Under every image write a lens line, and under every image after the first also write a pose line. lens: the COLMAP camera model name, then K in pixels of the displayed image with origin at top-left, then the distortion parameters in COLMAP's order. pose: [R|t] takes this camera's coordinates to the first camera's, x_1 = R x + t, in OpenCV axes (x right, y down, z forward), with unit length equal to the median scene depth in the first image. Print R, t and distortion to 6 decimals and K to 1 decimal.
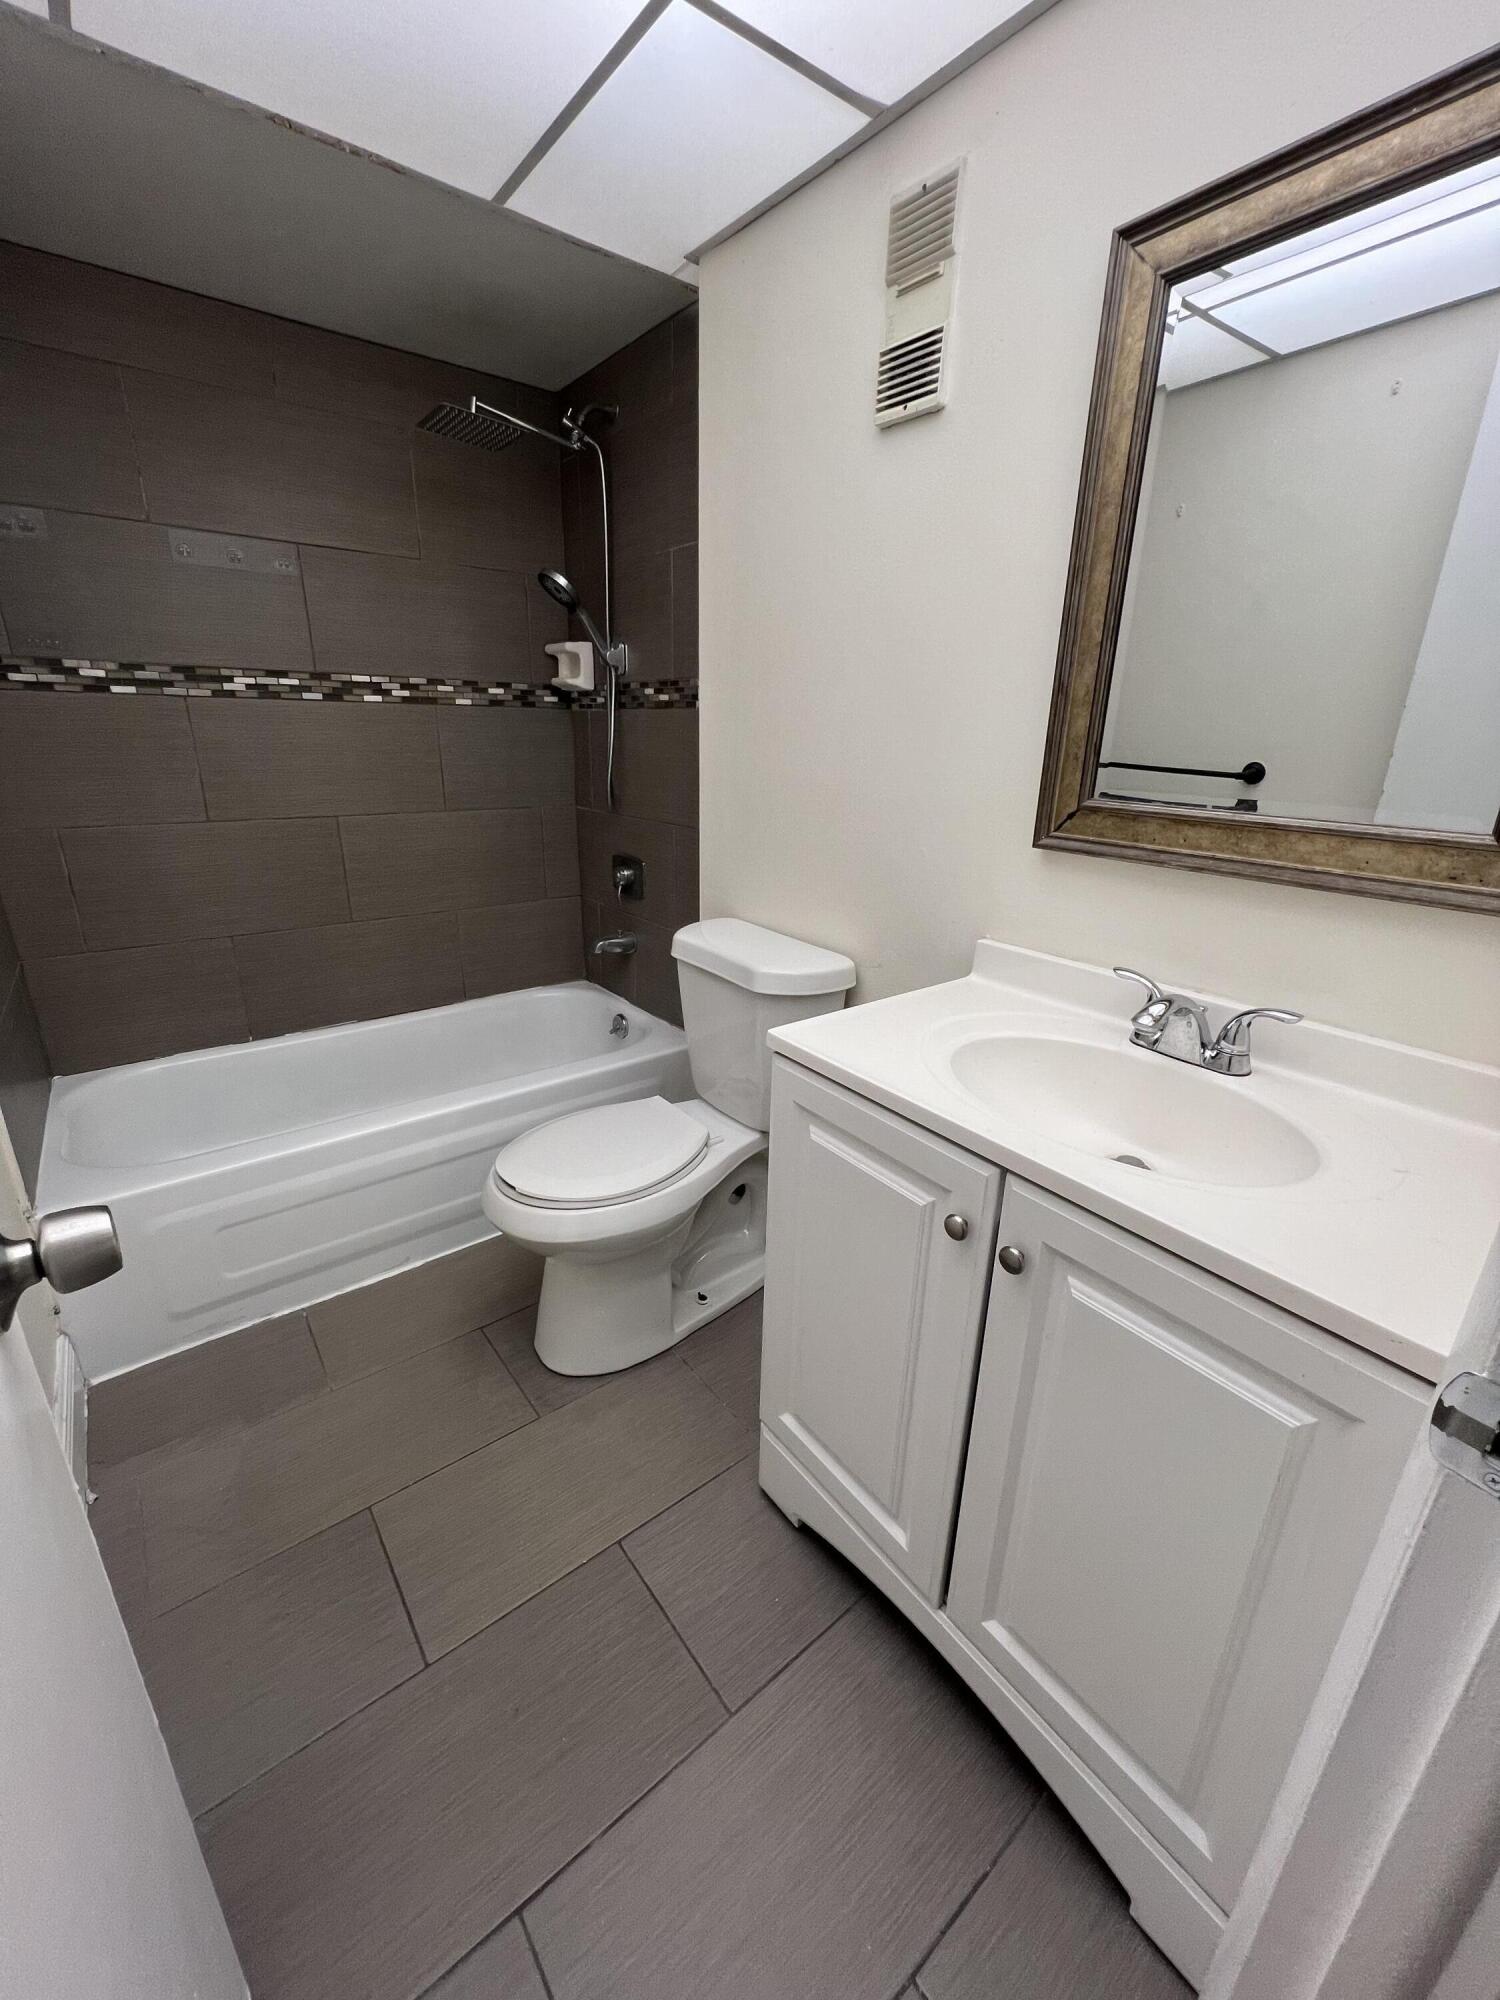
lens RADIAL K [[800.4, 0, 750.7], [0, 800.4, 999.9], [0, 0, 1]] dist [0.000401, -0.000532]
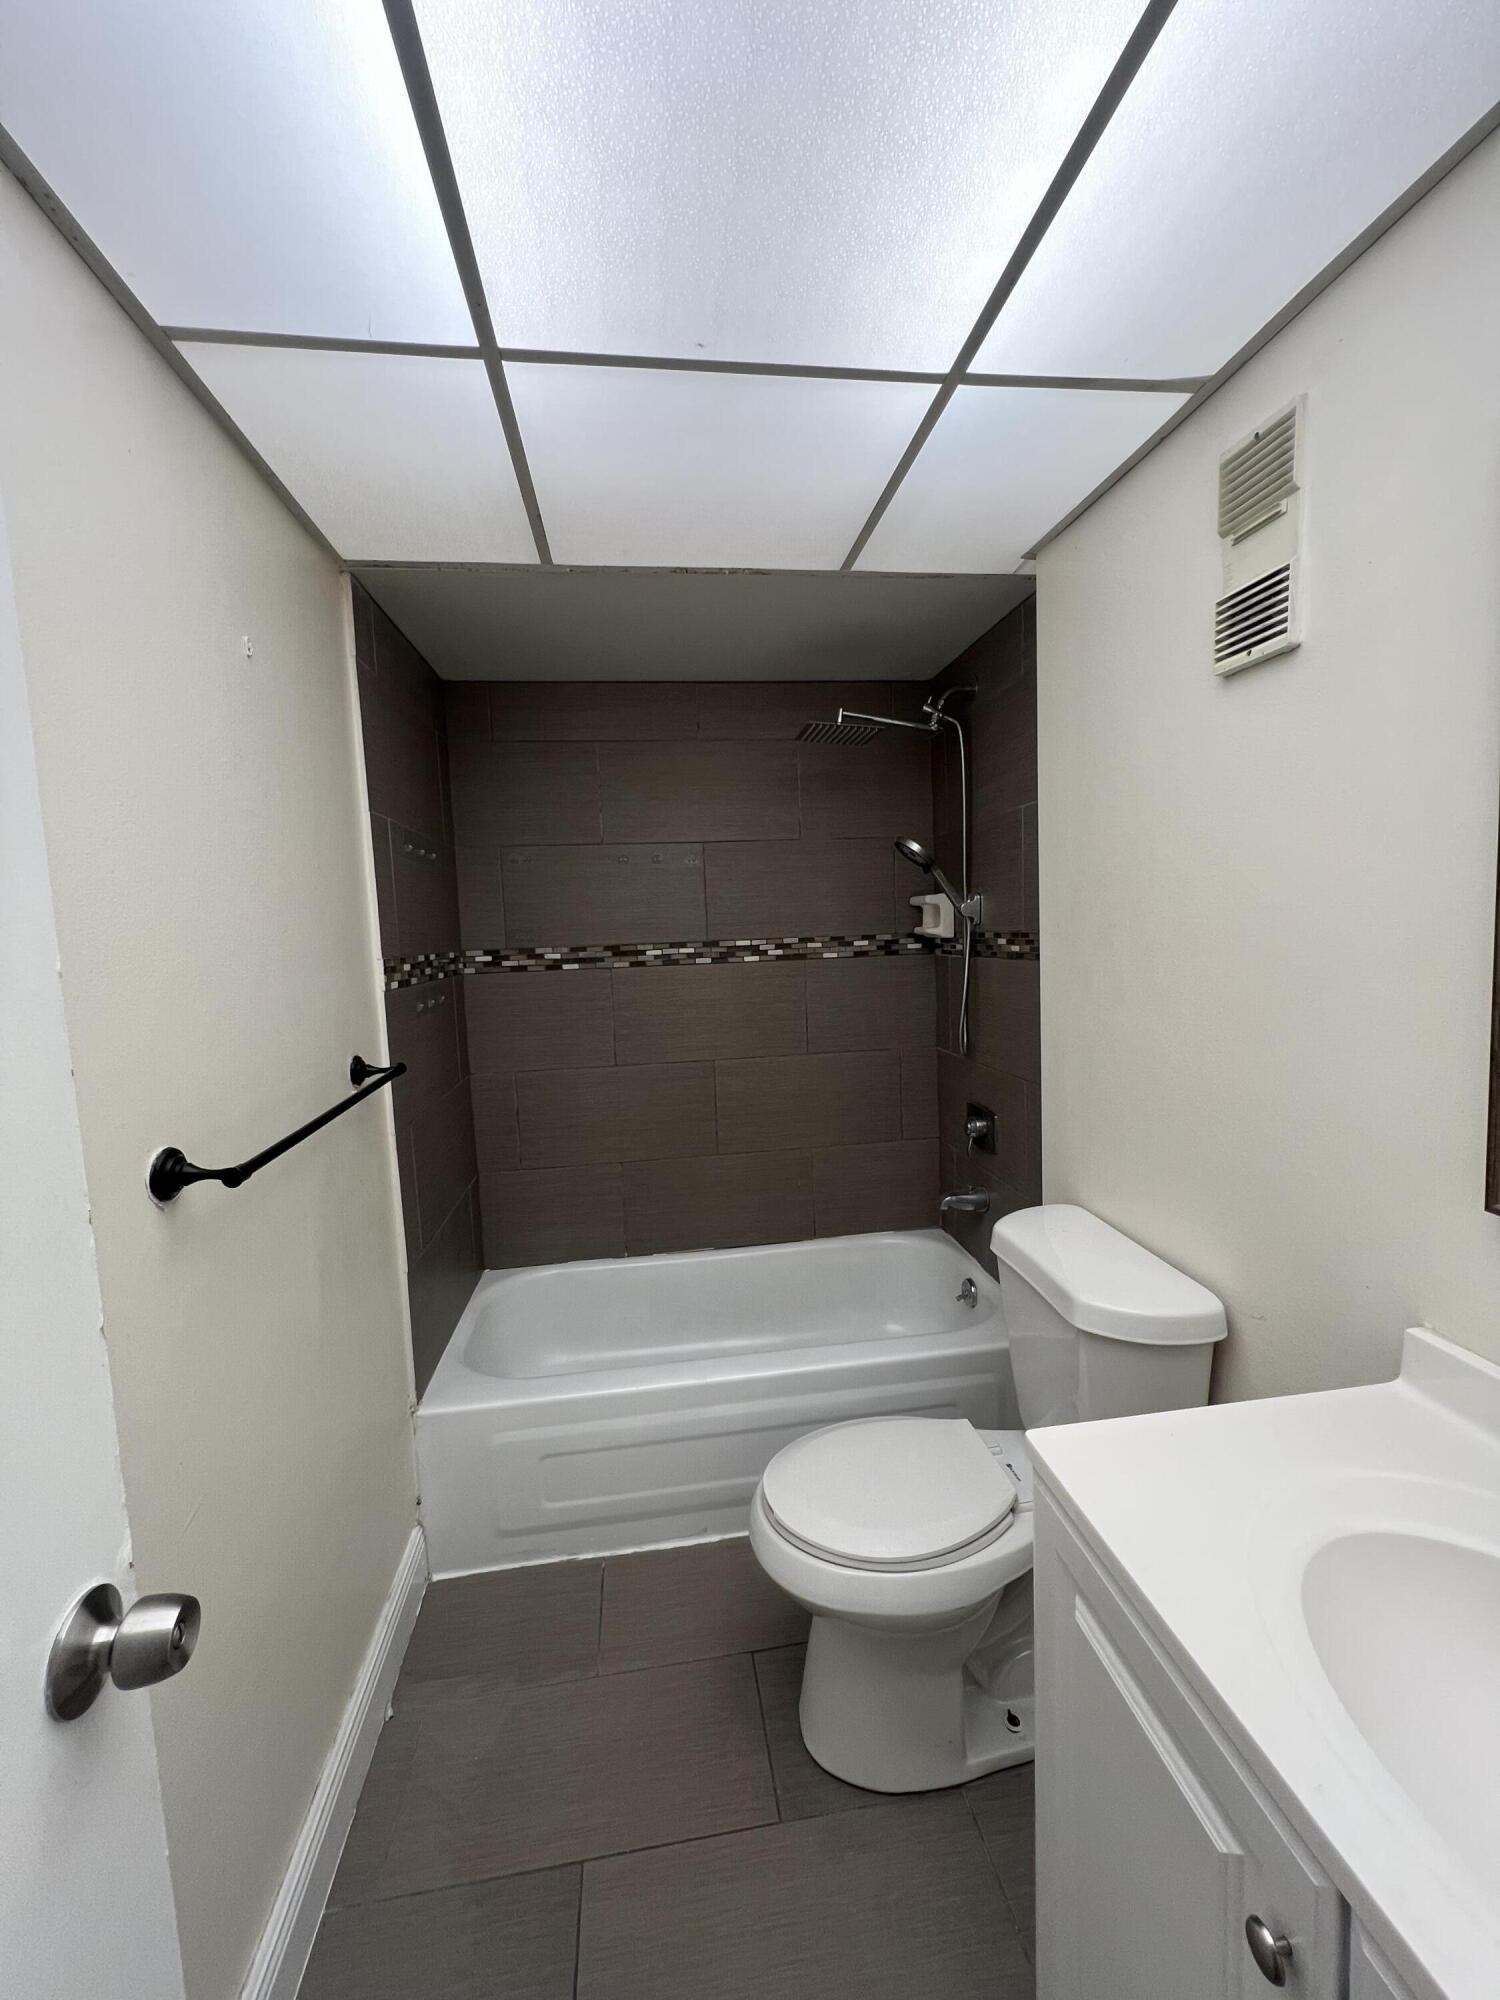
lens RADIAL K [[800.7, 0, 748.7], [0, 800.7, 999.5], [0, 0, 1]] dist [-0.000835, 0.000354]
pose [[0.863488, -0.011025, -0.504250, 0.108215], [-0.107624, 0.972708, -0.205564, -0.104730], [0.492754, 0.231772, 0.838734, 0.078685]]
